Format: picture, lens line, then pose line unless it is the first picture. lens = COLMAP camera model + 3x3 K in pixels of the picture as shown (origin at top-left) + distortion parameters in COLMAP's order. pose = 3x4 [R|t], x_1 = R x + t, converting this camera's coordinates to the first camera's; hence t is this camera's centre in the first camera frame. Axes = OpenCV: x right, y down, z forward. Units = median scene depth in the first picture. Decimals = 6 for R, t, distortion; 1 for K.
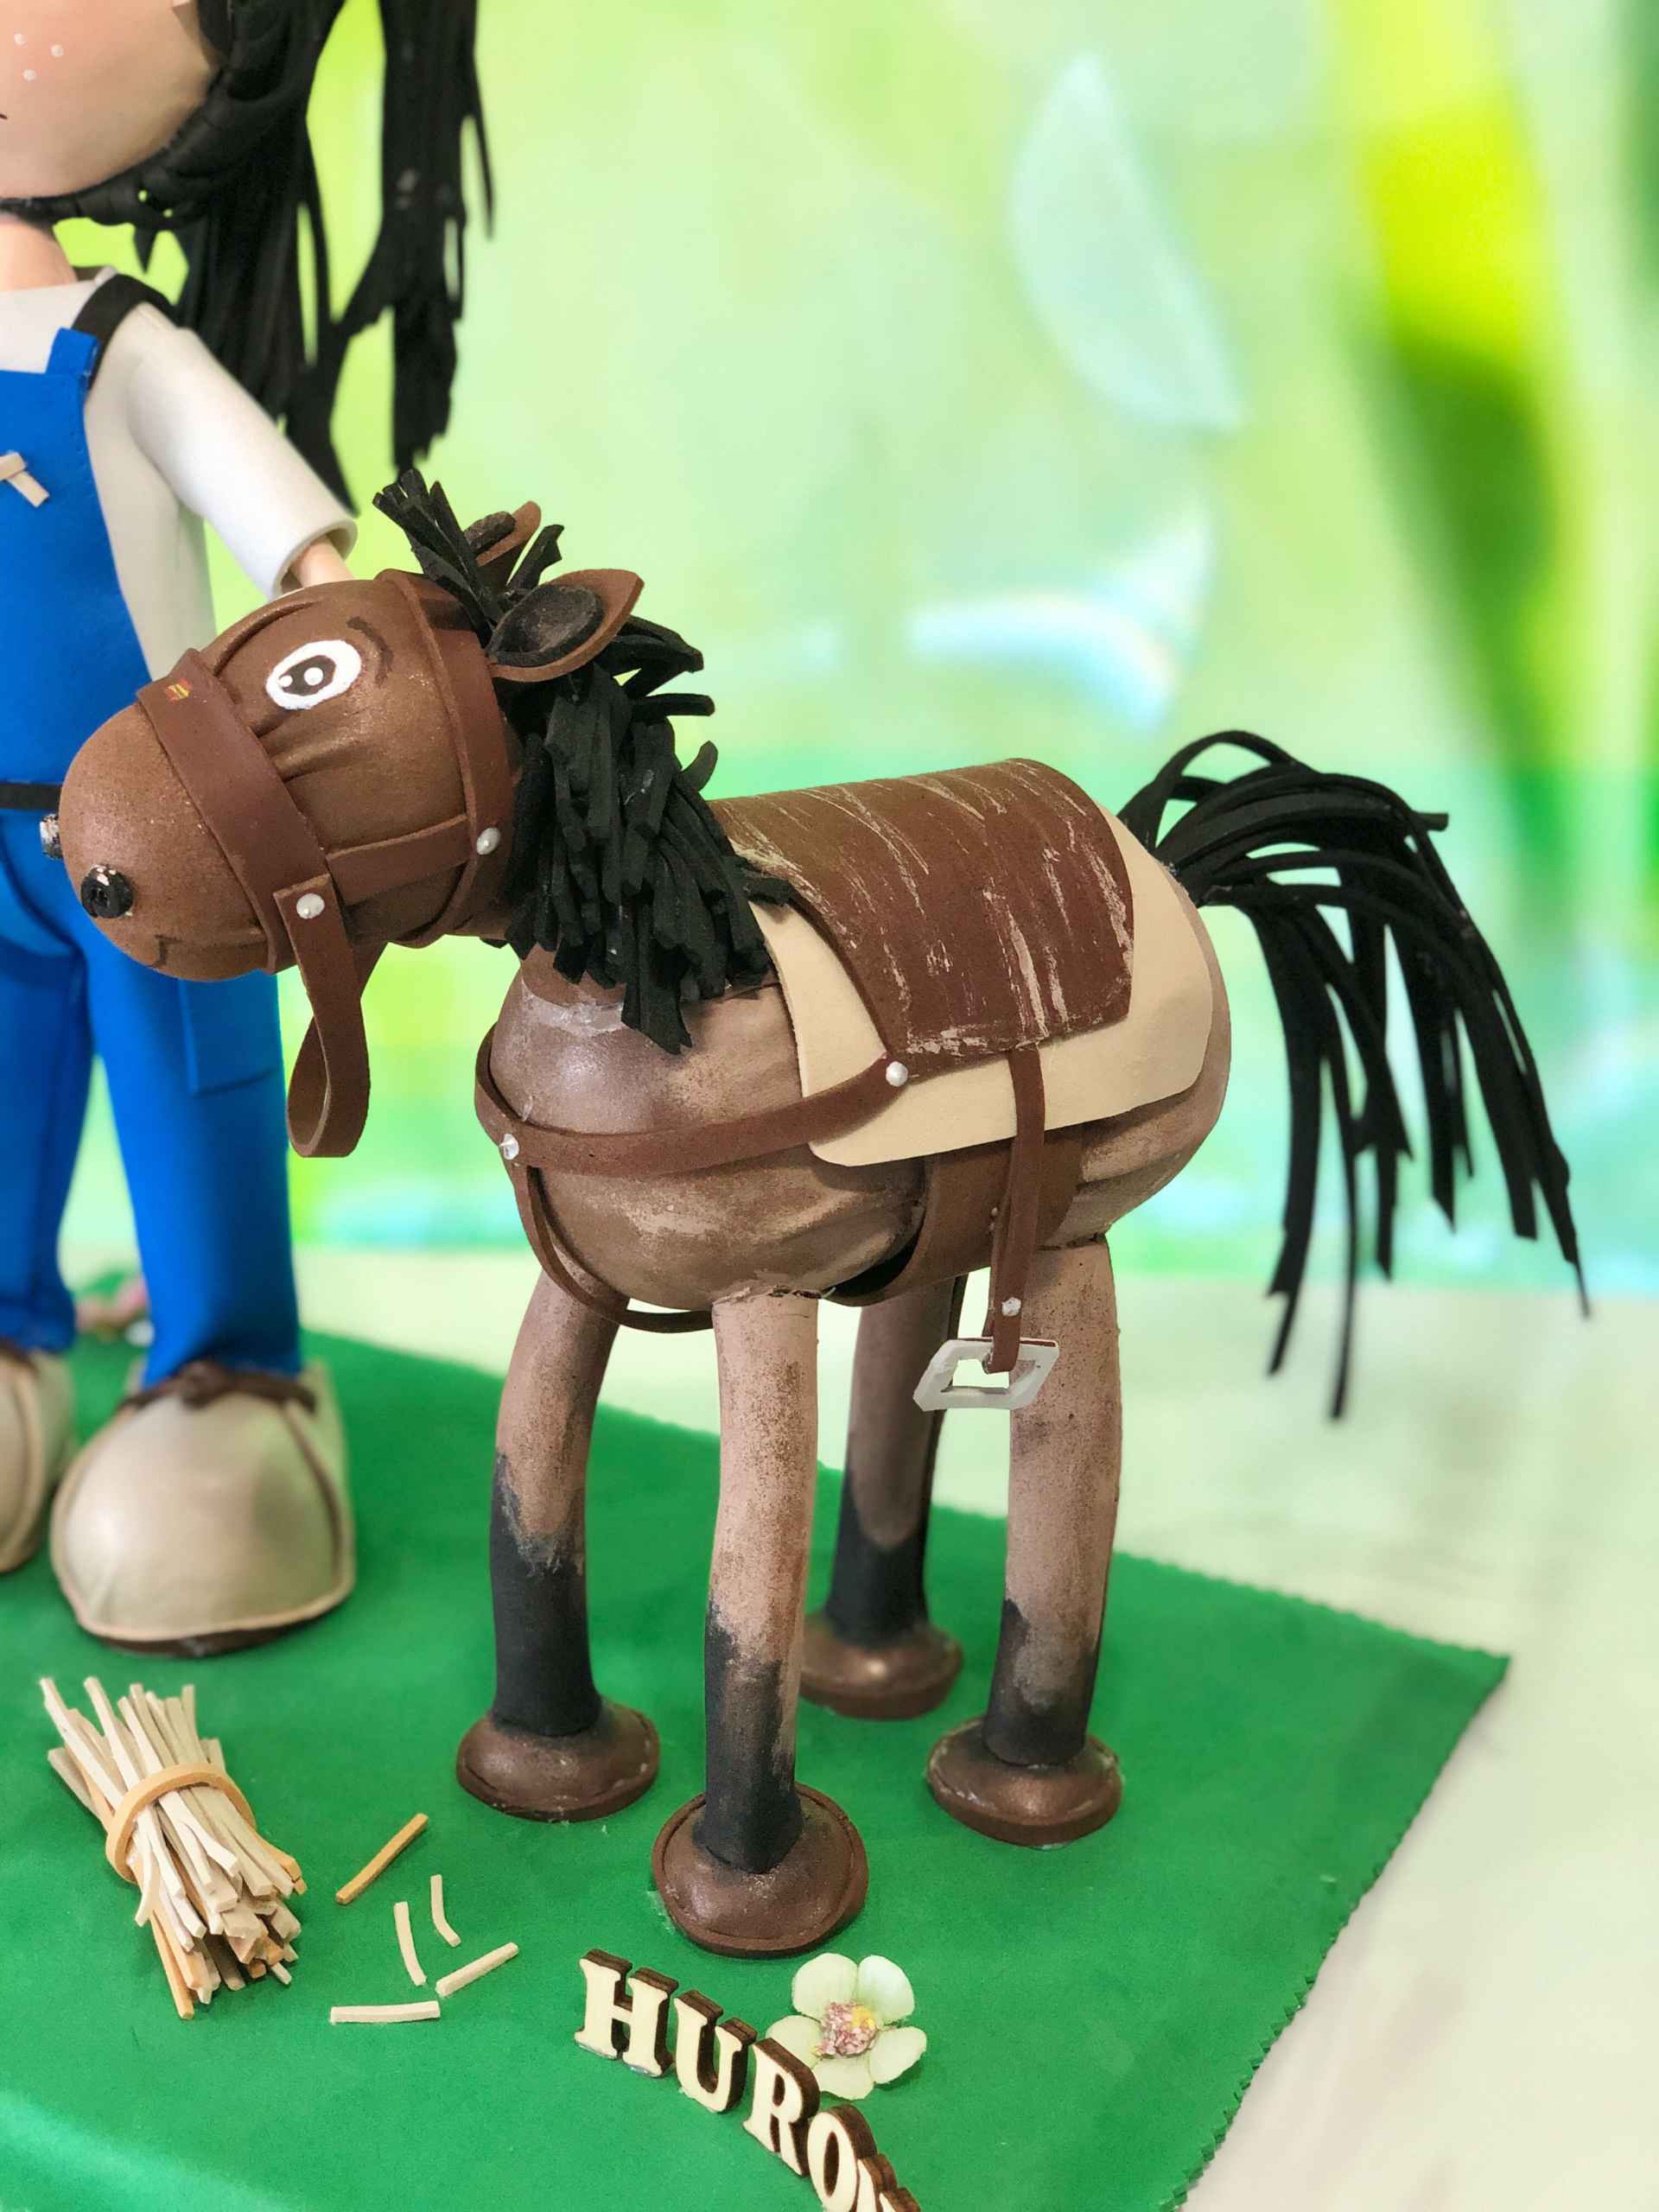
lens RADIAL K [[3380.5, 0, 829.5], [0, 3380.5, 1106.0], [0, 0, 1]] dist [0.020670, -0.047067]
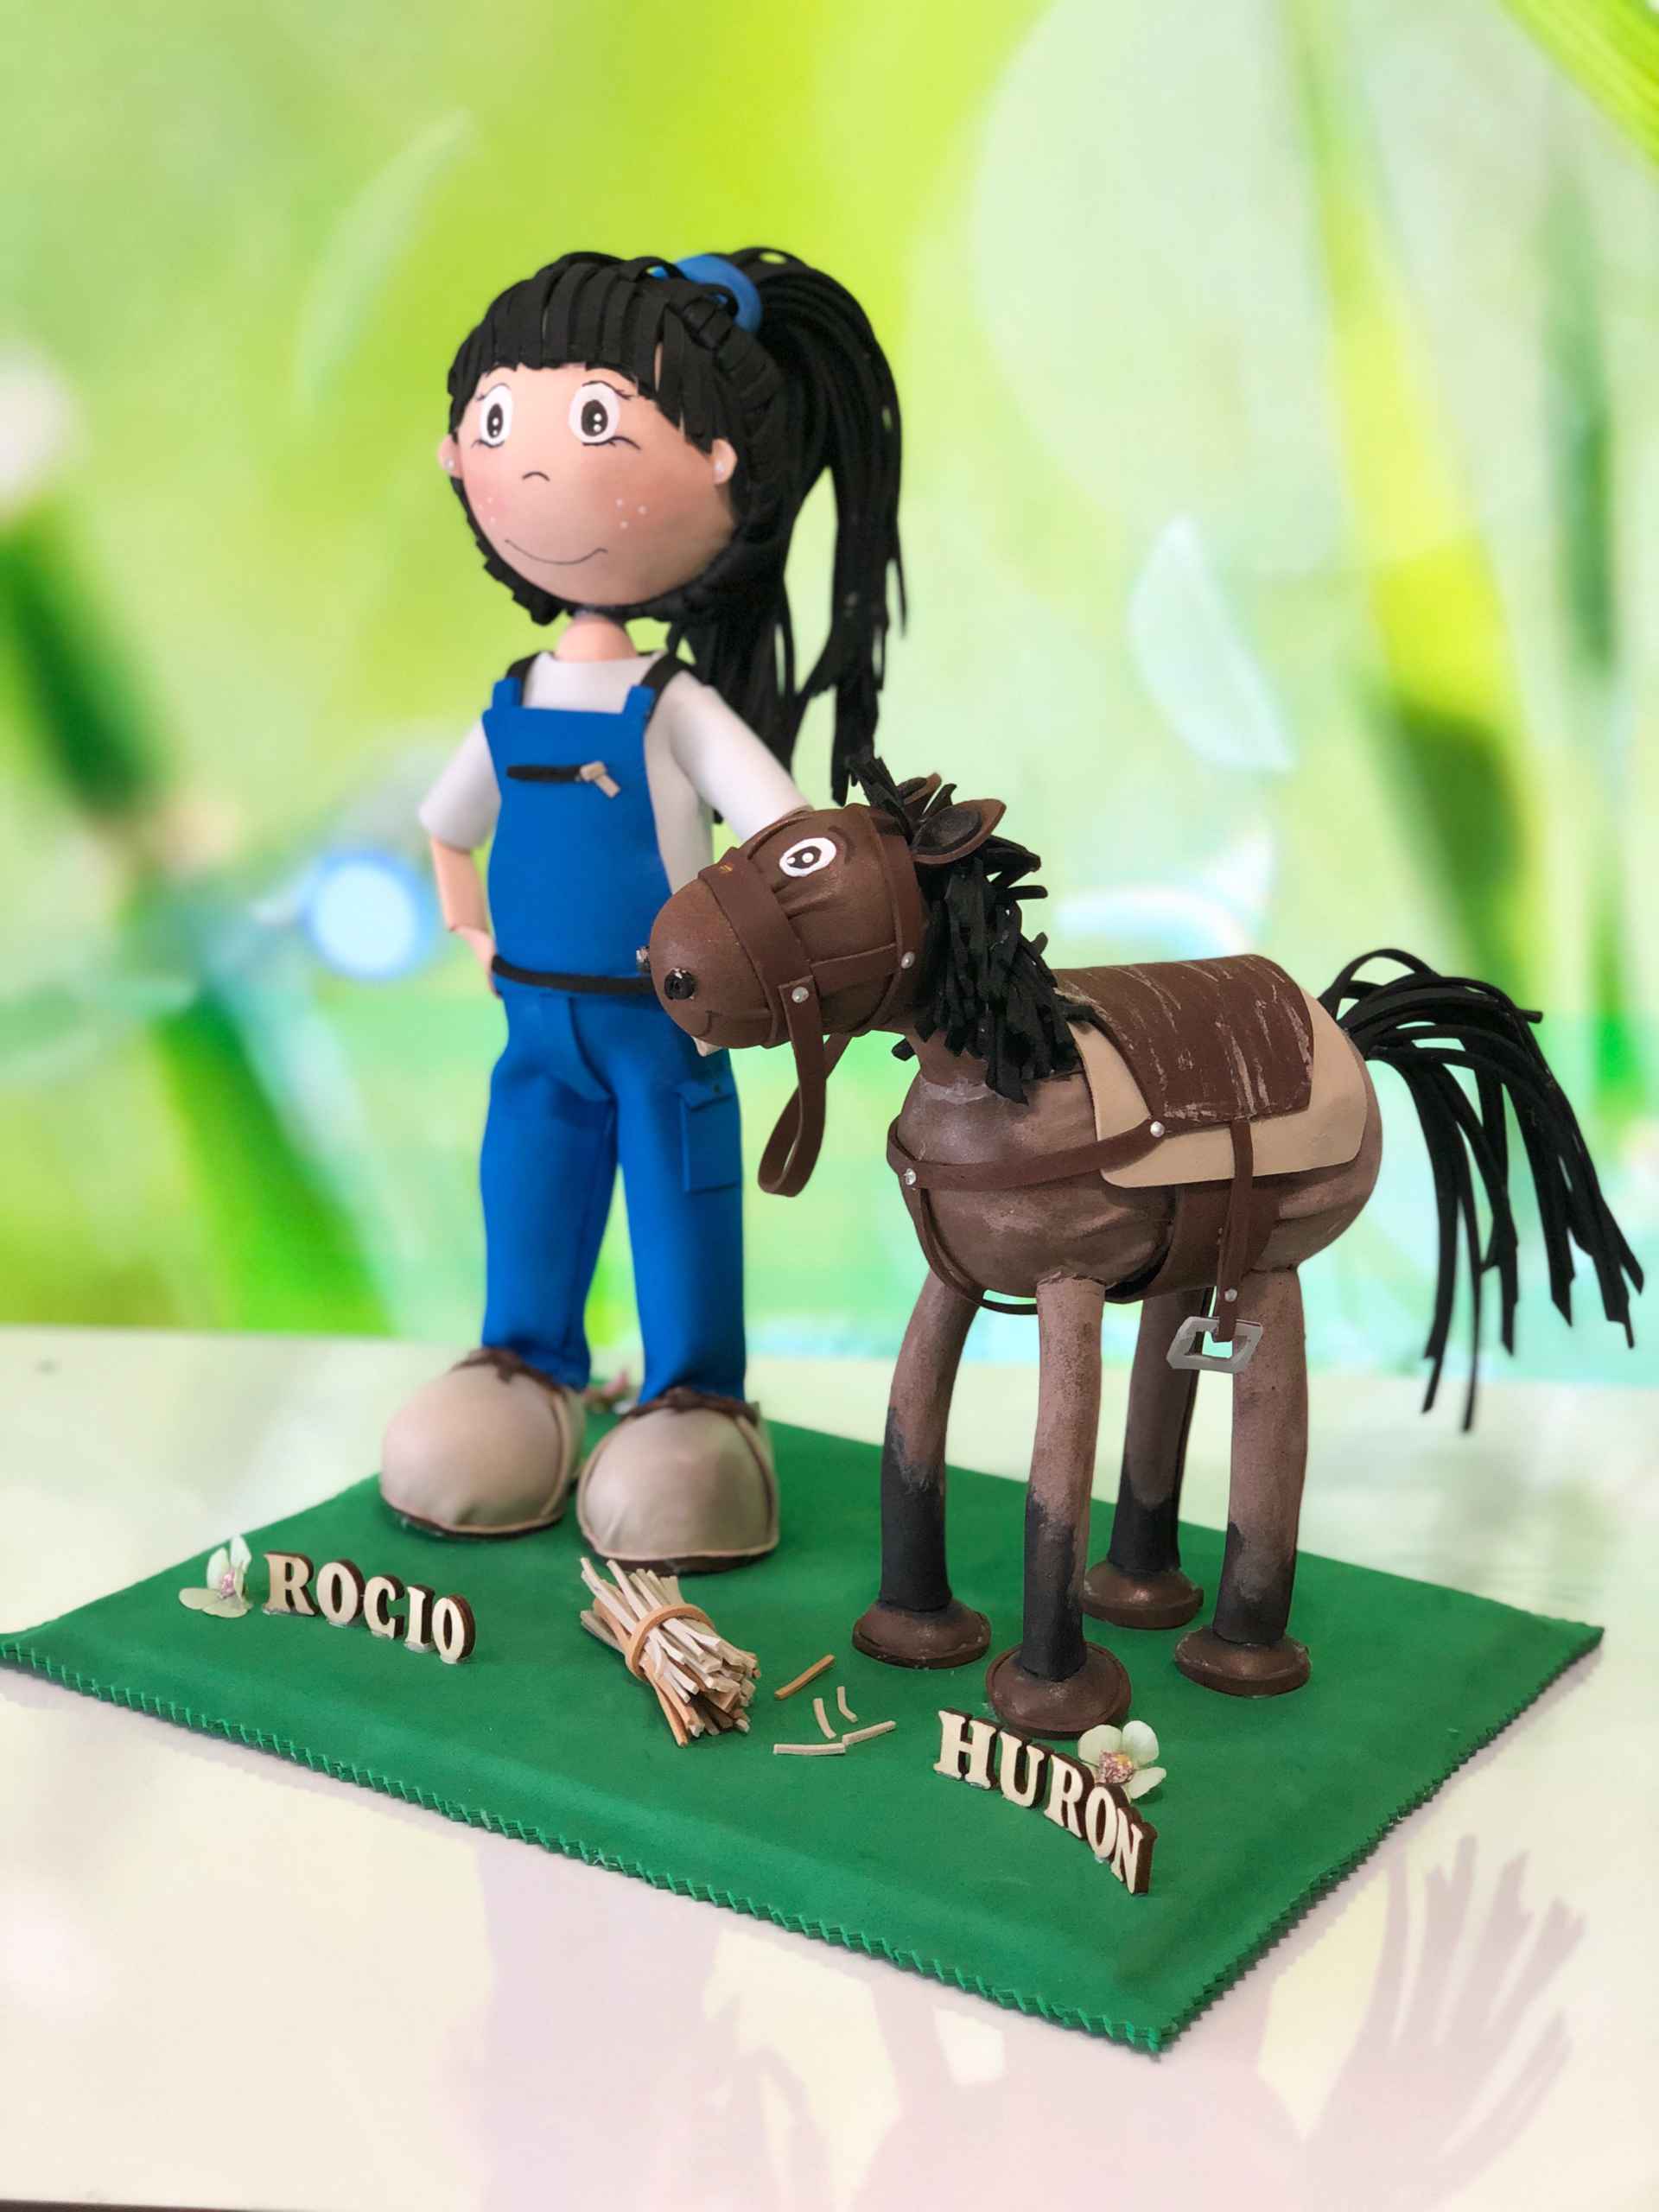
lens RADIAL K [[3358.1, 0, 829.5], [0, 3358.1, 1106.0], [0, 0, 1]] dist [-0.203065, 2.884120]
pose [[0.995242, 0.018512, -0.095660, 0.016439], [-0.032686, 0.988326, -0.148805, 0.208942], [0.091788, 0.151224, 0.984229, -0.531349]]
